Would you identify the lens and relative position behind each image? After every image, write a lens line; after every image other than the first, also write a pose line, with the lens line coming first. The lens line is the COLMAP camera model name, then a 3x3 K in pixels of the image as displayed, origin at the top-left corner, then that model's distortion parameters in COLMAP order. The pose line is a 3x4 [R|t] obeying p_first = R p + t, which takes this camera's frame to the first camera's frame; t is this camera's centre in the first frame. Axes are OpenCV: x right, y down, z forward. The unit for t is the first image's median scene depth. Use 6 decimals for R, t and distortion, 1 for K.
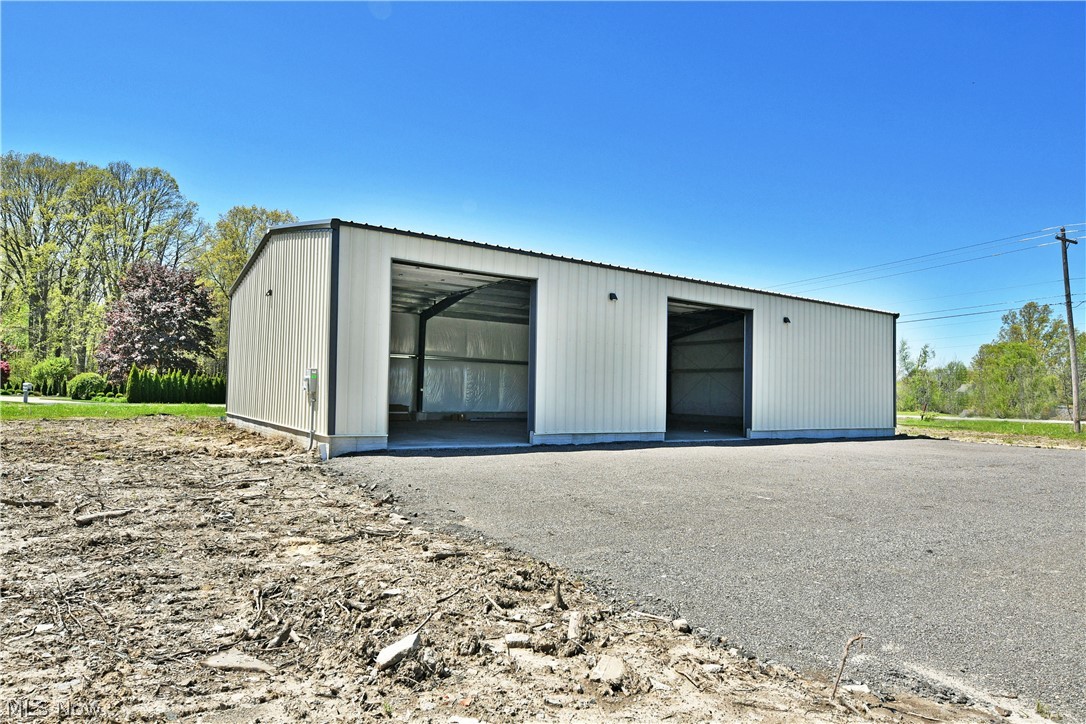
lens RADIAL K [[677.5, 0, 543.0], [0, 677.5, 362.0], [0, 0, 1]] dist [-0.011379, -0.003289]
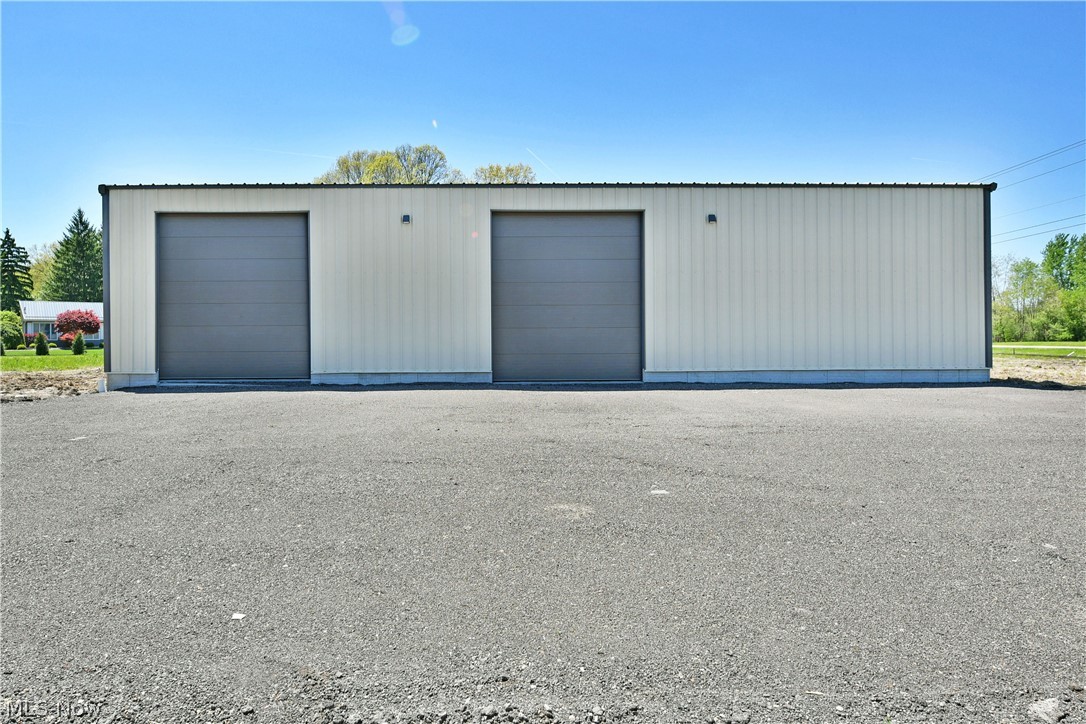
lens RADIAL K [[655.5, 0, 537.5], [0, 655.5, 357.4], [0, 0, 1]] dist [-0.014216, -0.002524]
pose [[0.830789, -0.010186, -0.556494, 0.443974], [0.052357, 0.996829, 0.059917, 0.025259], [0.554120, -0.078915, 0.828688, 0.234101]]
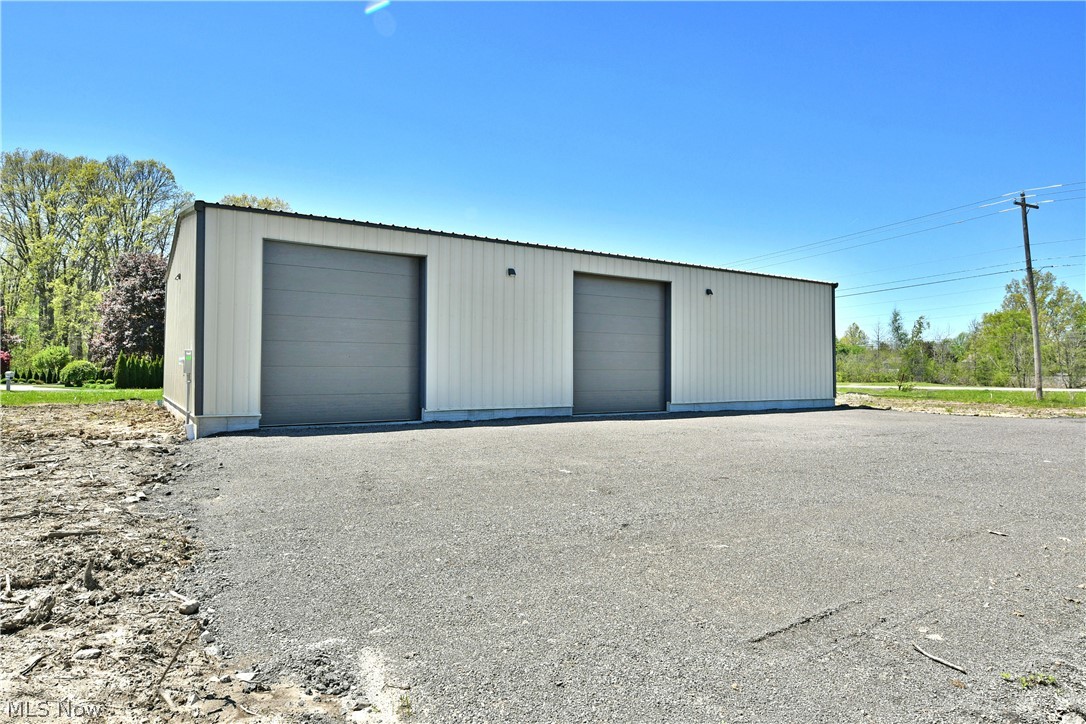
lens RADIAL K [[663.8, 0, 544.2], [0, 663.8, 354.8], [0, 0, 1]] dist [-0.014994, -0.001384]
pose [[0.999406, -0.021204, -0.027179, 0.103139], [0.021750, 0.999564, 0.019956, 0.003954], [0.026744, -0.020536, 0.999431, 0.013389]]
